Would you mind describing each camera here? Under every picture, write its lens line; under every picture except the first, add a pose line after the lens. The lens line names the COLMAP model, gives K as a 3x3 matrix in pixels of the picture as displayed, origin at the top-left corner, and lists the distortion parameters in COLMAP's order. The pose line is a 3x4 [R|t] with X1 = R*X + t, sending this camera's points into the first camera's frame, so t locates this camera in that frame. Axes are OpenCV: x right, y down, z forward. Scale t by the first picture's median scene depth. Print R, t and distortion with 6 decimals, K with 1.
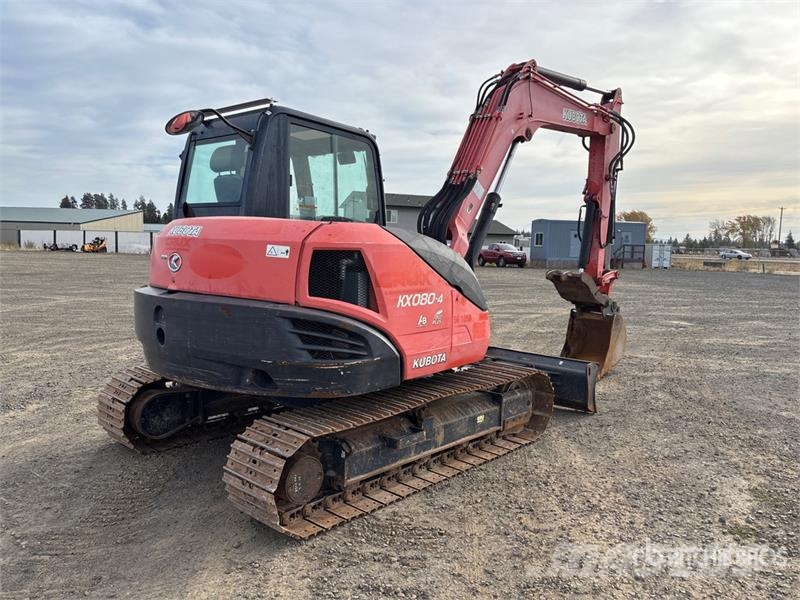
lens RADIAL K [[614.0, 0, 400.0], [0, 614.0, 300.0], [0, 0, 1]] dist [0.025573, -0.004068]
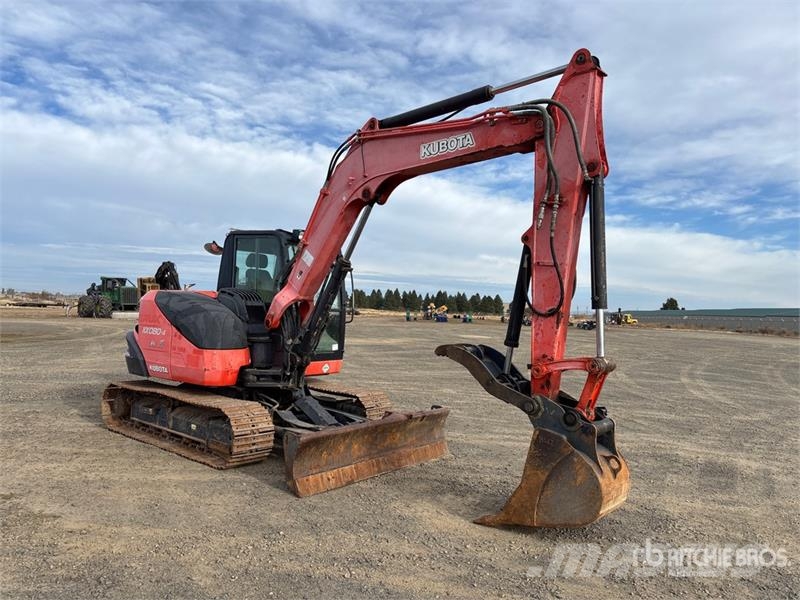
lens RADIAL K [[614.0, 0, 400.0], [0, 614.0, 300.0], [0, 0, 1]] dist [0.025573, -0.004068]
pose [[0.027634, -0.034268, -0.999031, 1.565672], [-0.134694, 0.990170, -0.037689, -0.100691], [0.990502, 0.135605, 0.022747, 1.416635]]
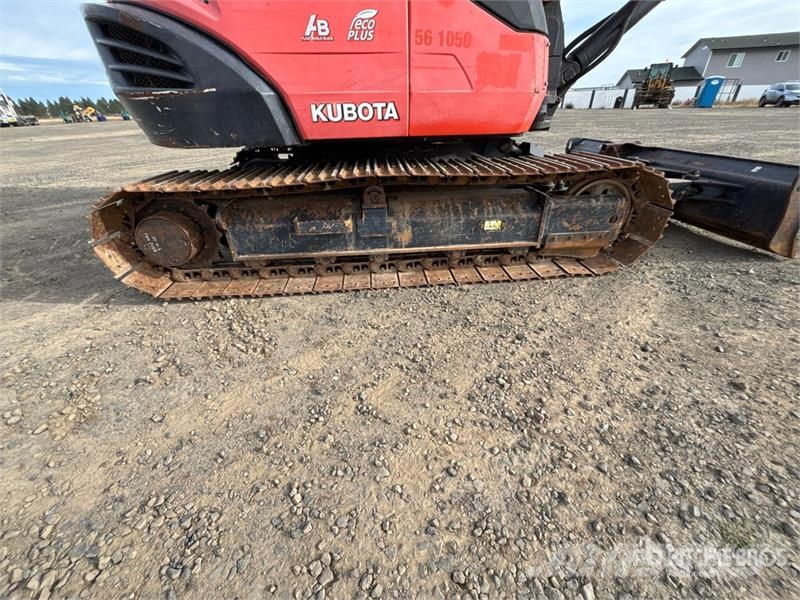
lens RADIAL K [[319.8, 0, 401.9], [0, 319.8, 301.4], [0, 0, 1]] dist [0.005869, -0.000064]
pose [[0.736779, 0.313887, -0.598859, 0.310703], [-0.020633, 0.895736, 0.444108, 0.111746], [0.675819, -0.314853, 0.666435, 0.663962]]
